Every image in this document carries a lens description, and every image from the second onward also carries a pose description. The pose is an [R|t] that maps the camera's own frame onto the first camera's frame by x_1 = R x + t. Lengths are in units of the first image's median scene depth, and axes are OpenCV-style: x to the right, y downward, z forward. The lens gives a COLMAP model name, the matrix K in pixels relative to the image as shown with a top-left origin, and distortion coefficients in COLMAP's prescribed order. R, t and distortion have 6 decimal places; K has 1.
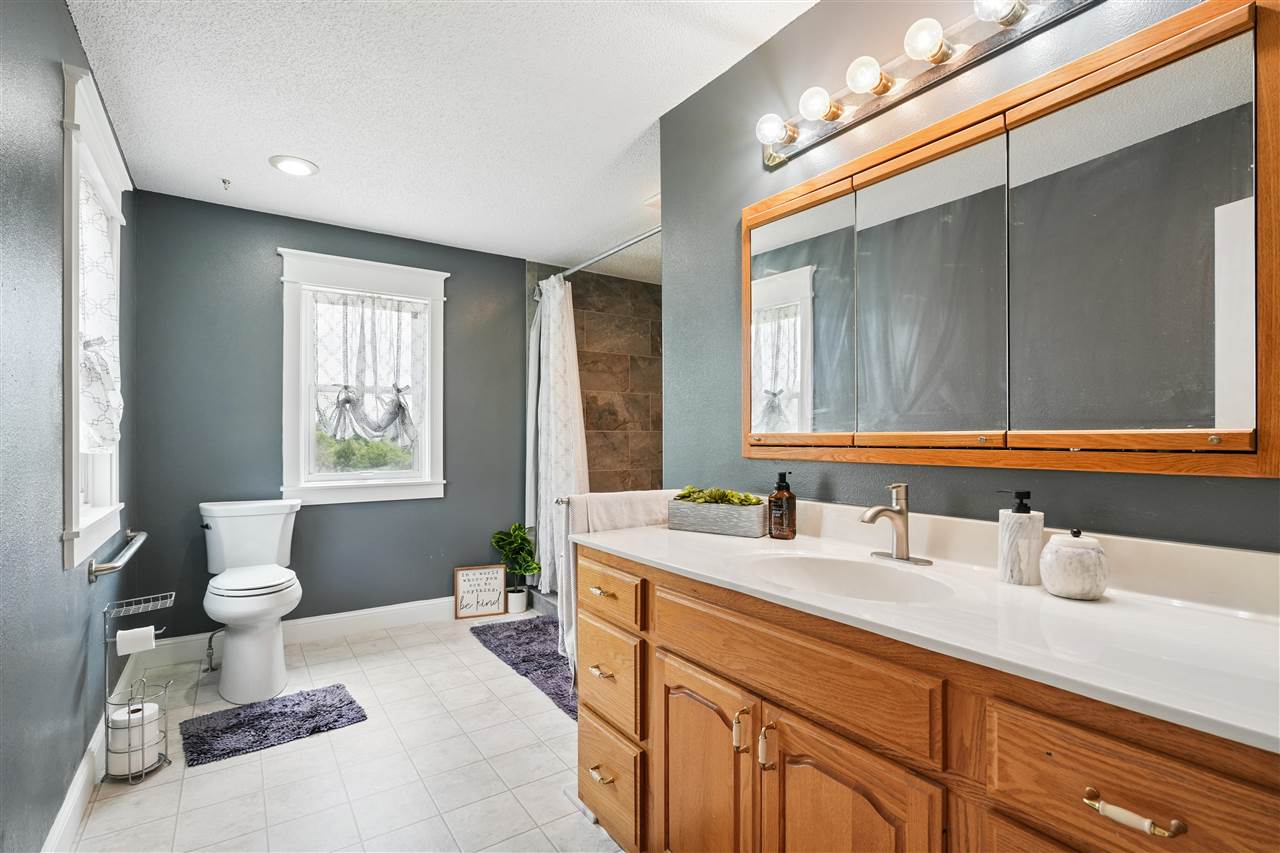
lens RADIAL K [[589.4, 0, 639.8], [0, 589.4, 427.8], [0, 0, 1]] dist [-0.011766, 0.001390]
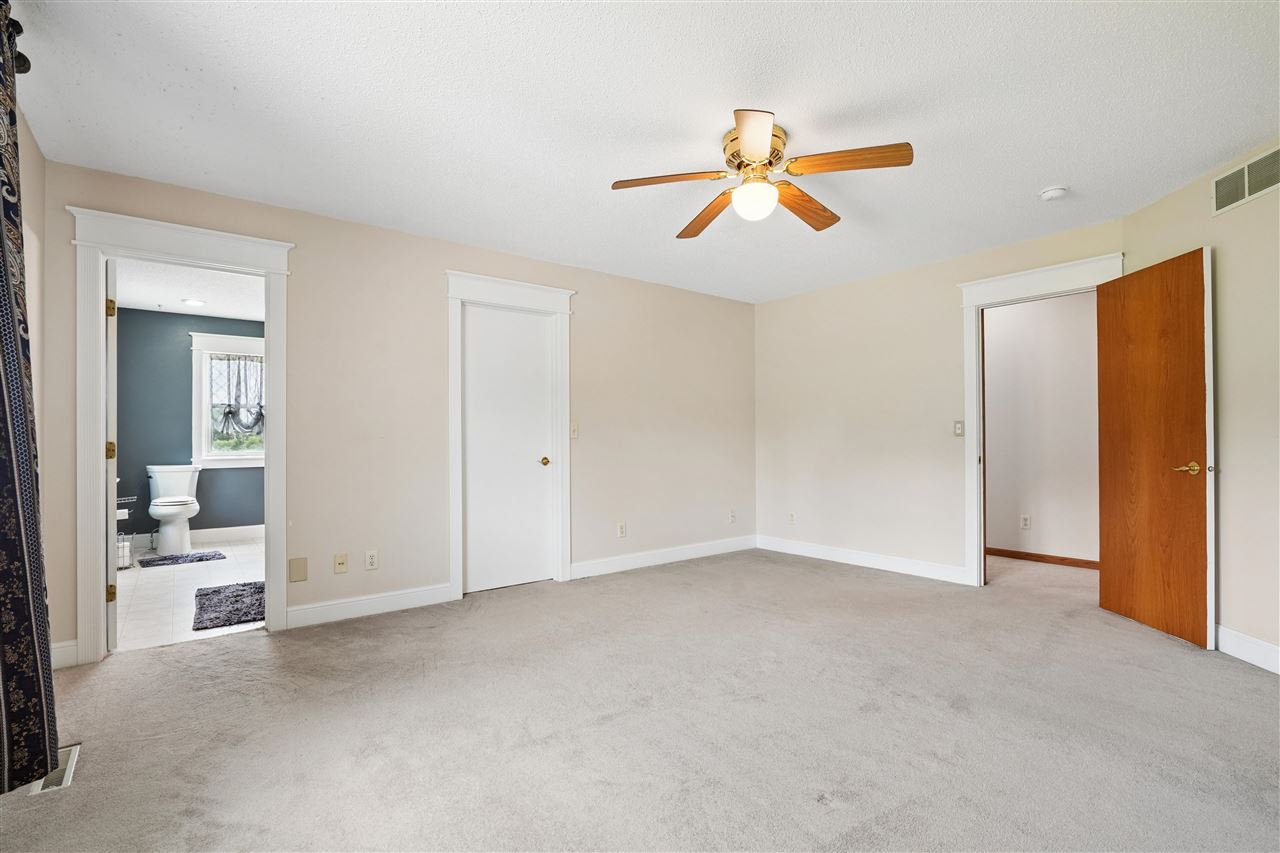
lens RADIAL K [[589.4, 0, 632.4], [0, 589.4, 427.4], [0, 0, 1]] dist [-0.011766, 0.001390]
pose [[0.998401, -0.001298, 0.056521, 0.663899], [0.001426, 0.999997, -0.002223, 0.006281], [-0.056518, 0.002300, 0.998399, -0.912769]]
